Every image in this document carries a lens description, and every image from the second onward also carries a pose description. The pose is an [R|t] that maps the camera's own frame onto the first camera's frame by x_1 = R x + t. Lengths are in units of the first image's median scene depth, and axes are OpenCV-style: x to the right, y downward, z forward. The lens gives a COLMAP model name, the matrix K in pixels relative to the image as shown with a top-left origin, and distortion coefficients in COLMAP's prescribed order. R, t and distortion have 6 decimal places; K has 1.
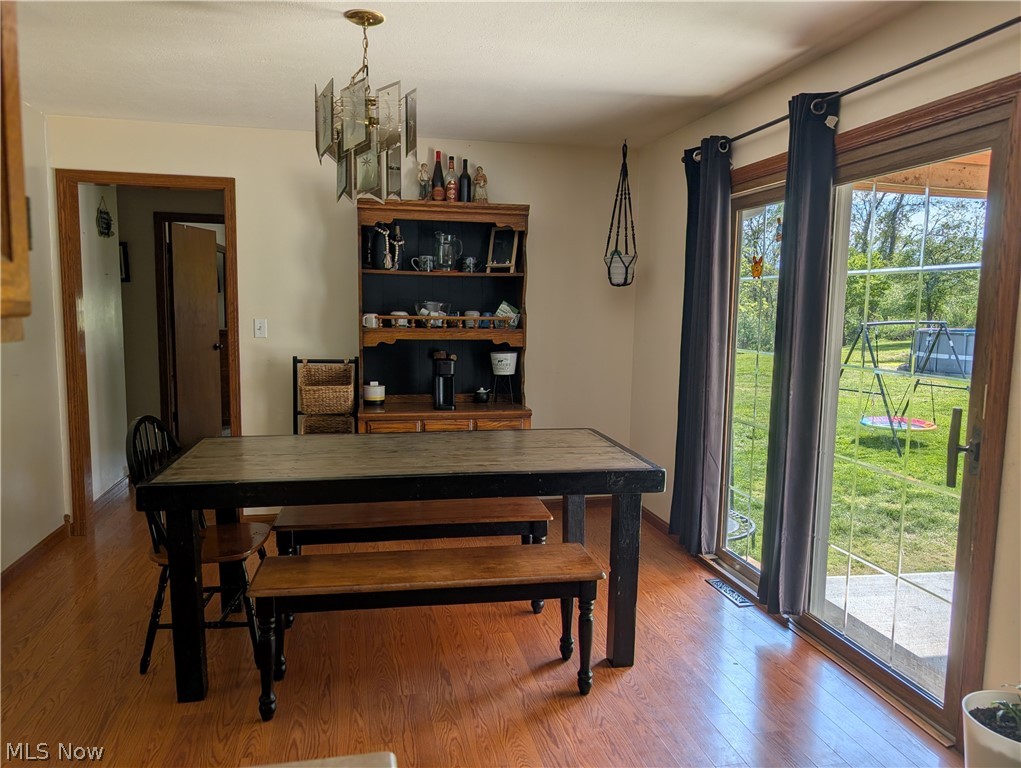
lens RADIAL K [[725.6, 0, 522.6], [0, 725.6, 392.5], [0, 0, 1]] dist [0.014812, -0.028775]
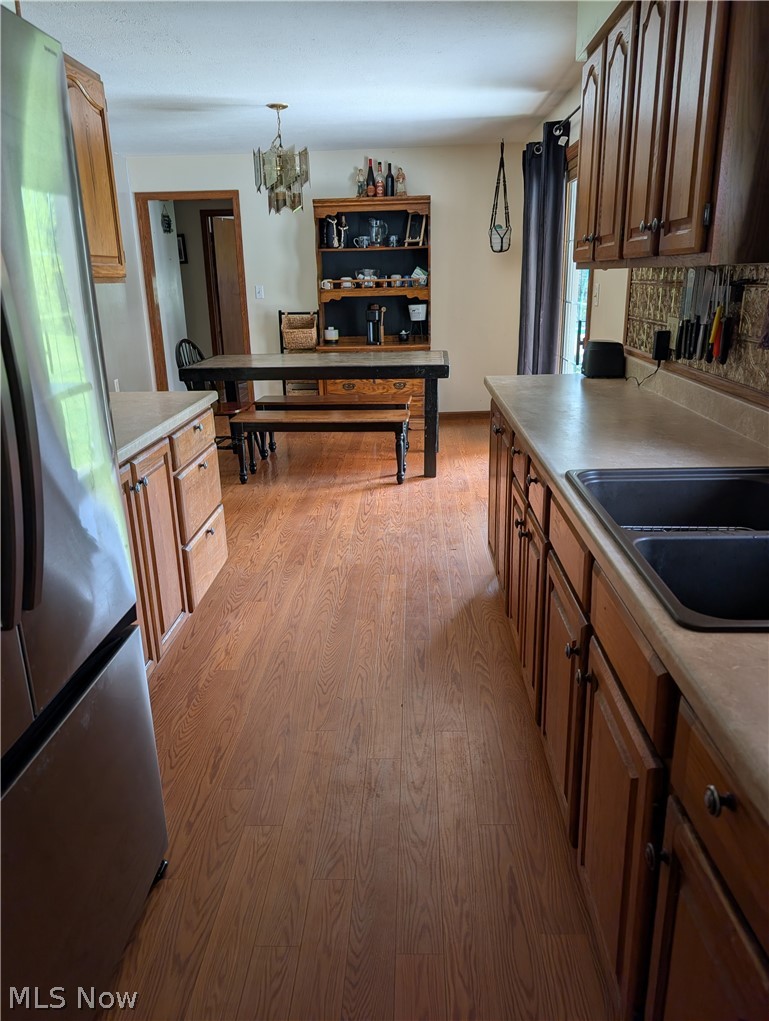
lens RADIAL K [[728.1, 0, 384.5], [0, 728.1, 510.5], [0, 0, 1]] dist [0.005464, -0.024768]
pose [[0.964686, 0.045888, -0.259373, 0.311514], [0.005381, 0.981069, 0.193584, 0.067312], [0.263346, -0.188144, 0.946177, -0.468939]]
